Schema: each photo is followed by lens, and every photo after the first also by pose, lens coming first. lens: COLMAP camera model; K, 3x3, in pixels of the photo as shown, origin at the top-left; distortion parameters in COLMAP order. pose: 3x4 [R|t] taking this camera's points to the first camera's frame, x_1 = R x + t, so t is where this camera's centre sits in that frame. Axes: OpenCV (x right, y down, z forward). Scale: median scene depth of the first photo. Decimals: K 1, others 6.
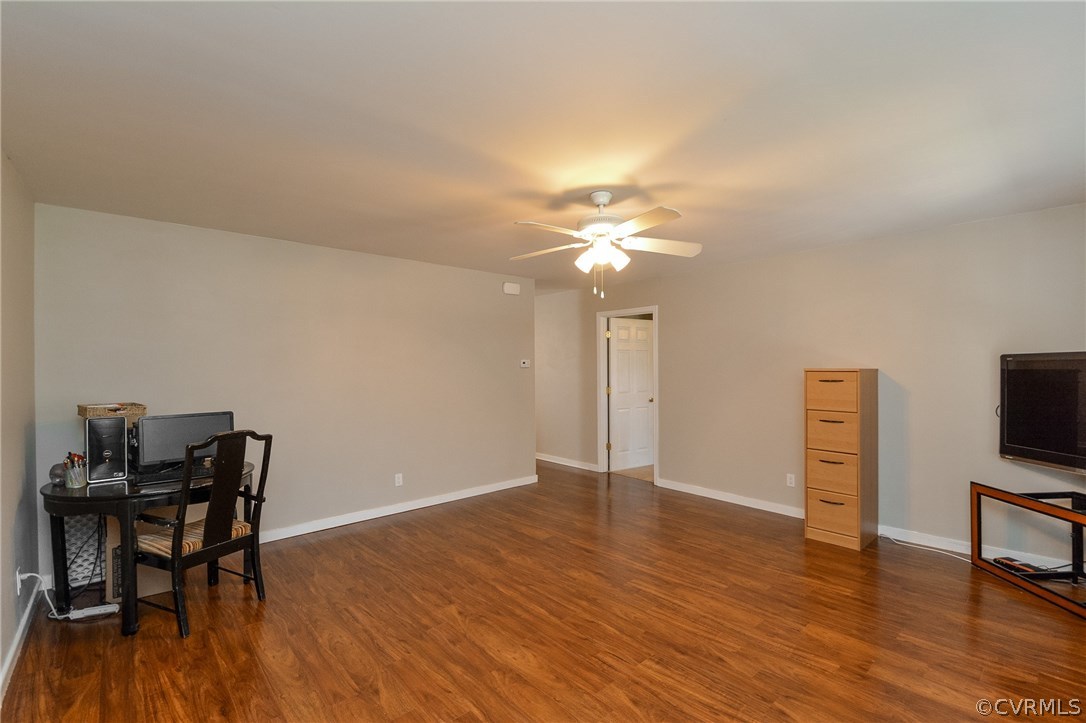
lens RADIAL K [[481.5, 0, 540.3], [0, 481.5, 371.1], [0, 0, 1]] dist [0.001086, -0.006181]
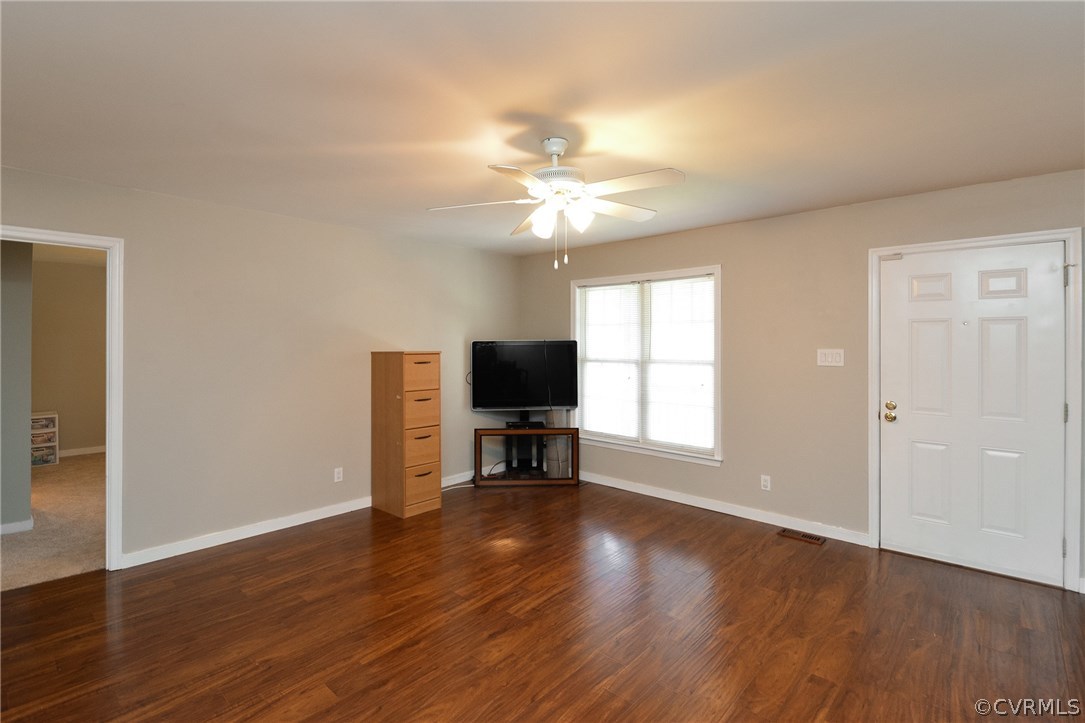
lens RADIAL K [[502.9, 0, 535.9], [0, 502.9, 339.5], [0, 0, 1]] dist [-0.005198, -0.001168]
pose [[-0.111460, 0.015113, 0.993654, -0.721081], [0.012681, 0.999825, -0.013784, -0.017186], [-0.993688, 0.011064, -0.111632, 1.131378]]
